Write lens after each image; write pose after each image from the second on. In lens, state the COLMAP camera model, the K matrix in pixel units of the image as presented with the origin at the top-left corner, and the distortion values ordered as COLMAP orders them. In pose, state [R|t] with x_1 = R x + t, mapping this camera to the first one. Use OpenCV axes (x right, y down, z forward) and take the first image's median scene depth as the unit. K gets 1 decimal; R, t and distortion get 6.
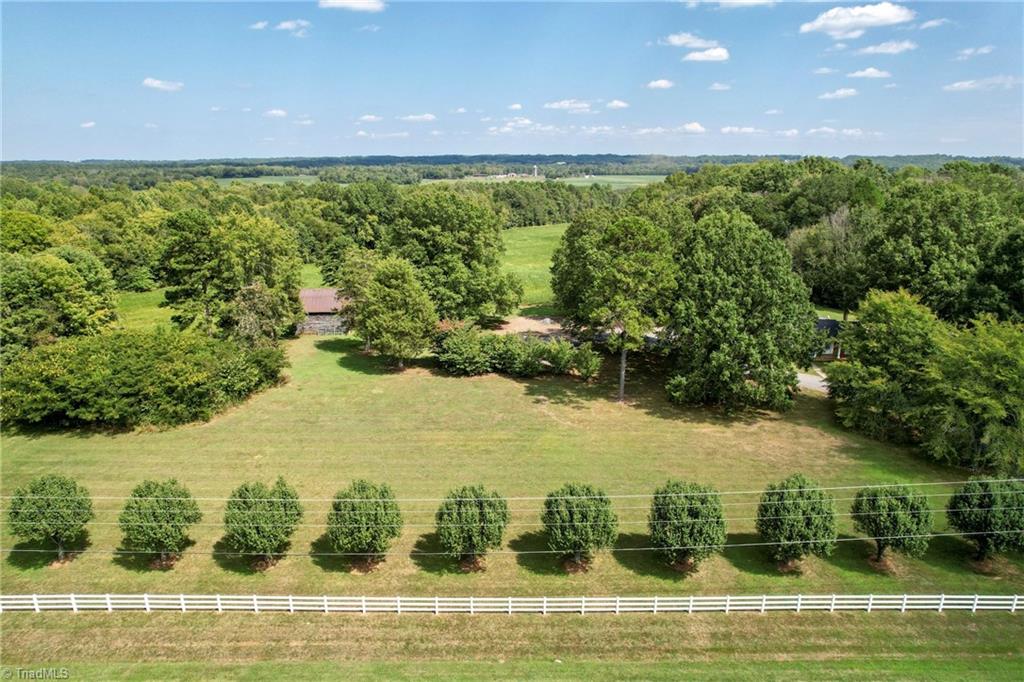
lens RADIAL K [[671.1, 0, 512.0], [0, 671.1, 341.0], [0, 0, 1]] dist [-0.066130, 0.072722]
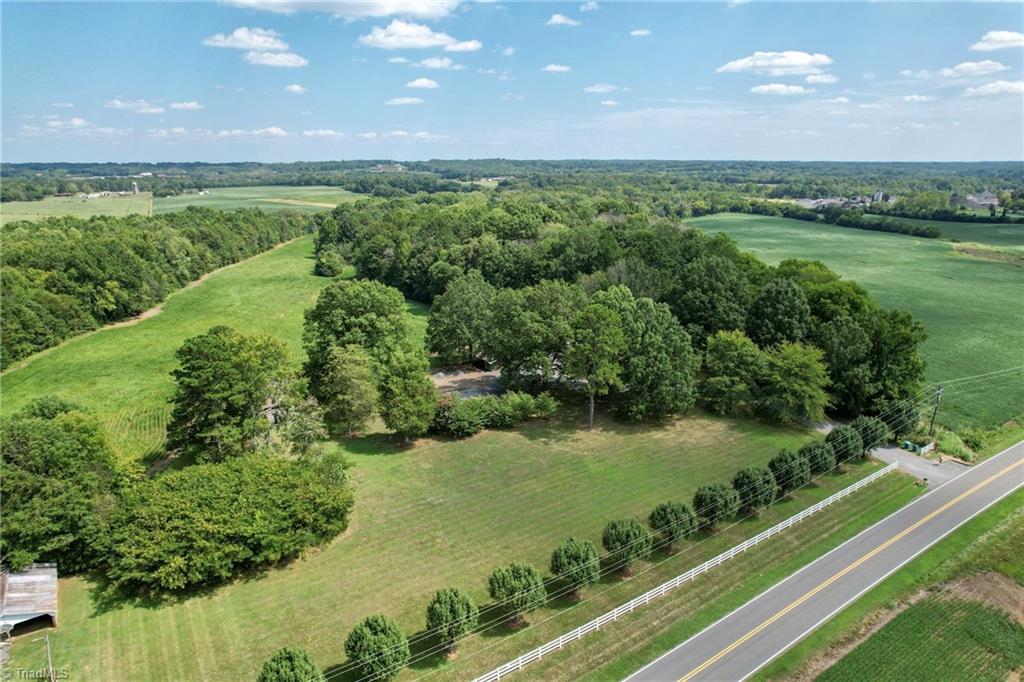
lens RADIAL K [[671.1, 0, 512.0], [0, 671.1, 341.0], [0, 0, 1]] dist [-0.066130, 0.072722]
pose [[0.825110, -0.152391, 0.544031, -0.259482], [0.151694, 0.987333, 0.046499, -0.067412], [-0.544226, 0.044160, 0.837775, -0.041215]]
